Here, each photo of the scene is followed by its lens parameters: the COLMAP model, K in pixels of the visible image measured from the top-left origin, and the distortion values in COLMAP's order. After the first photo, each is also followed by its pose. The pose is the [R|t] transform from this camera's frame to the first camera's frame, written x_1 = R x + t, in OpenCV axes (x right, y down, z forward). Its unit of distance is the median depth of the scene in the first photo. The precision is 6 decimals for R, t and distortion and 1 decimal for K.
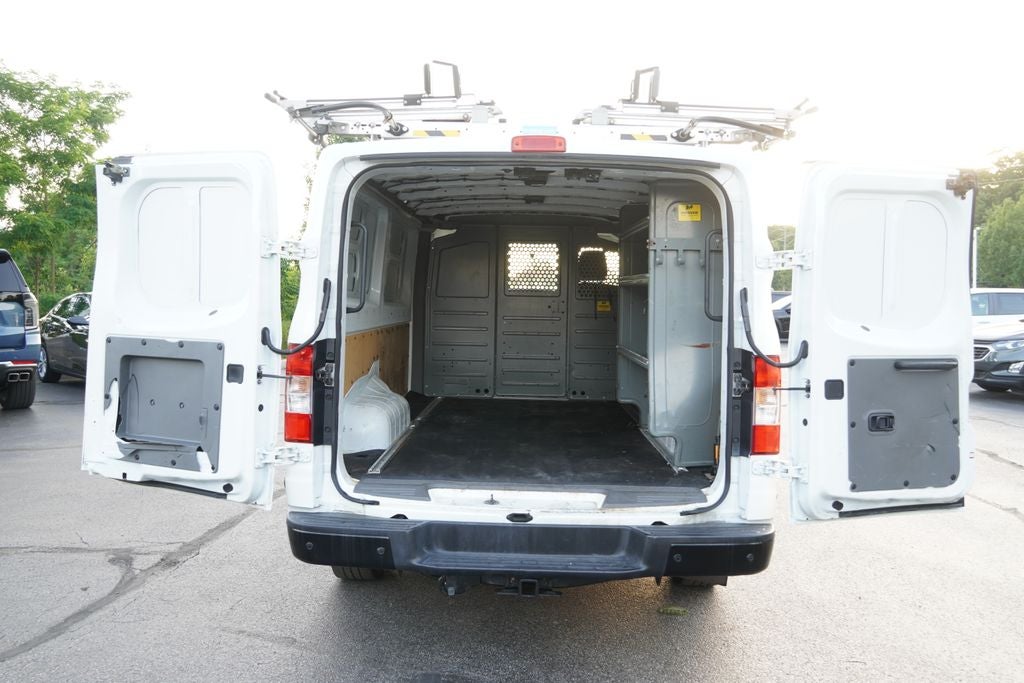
lens RADIAL K [[838.8, 0, 512.0], [0, 838.8, 341.5], [0, 0, 1]] dist [0.008928, 0.001111]
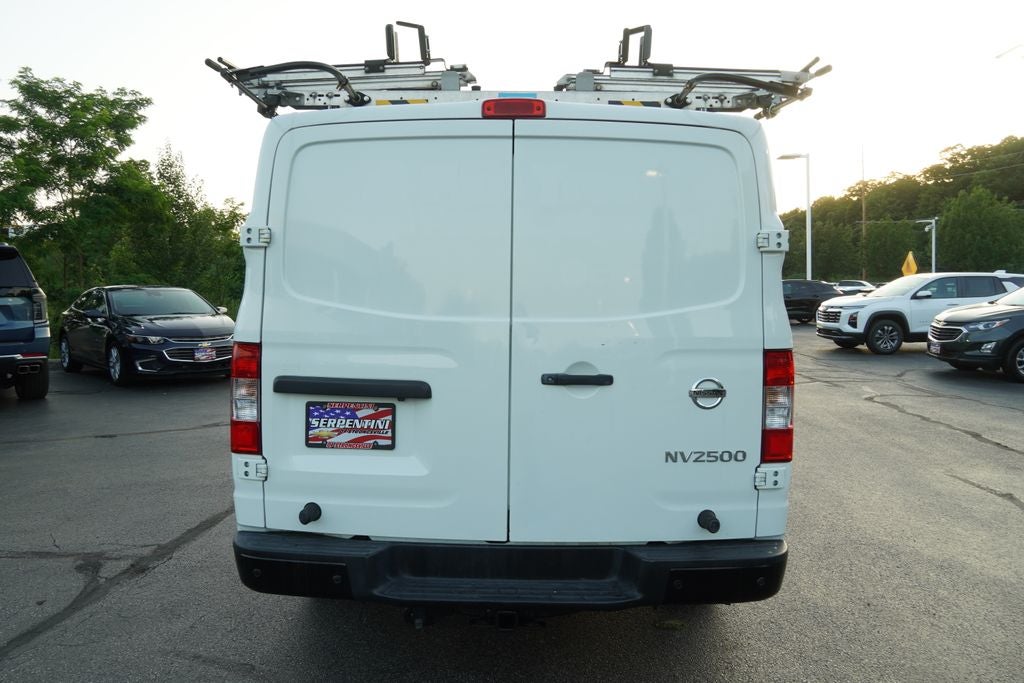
lens RADIAL K [[770.2, 0, 508.8], [0, 770.2, 342.4], [0, 0, 1]] dist [-0.053992, 0.056392]
pose [[0.999919, -0.011673, -0.005137, 0.021699], [0.011779, 0.999706, 0.021178, -0.008273], [0.004888, -0.021236, 0.999763, 0.157814]]
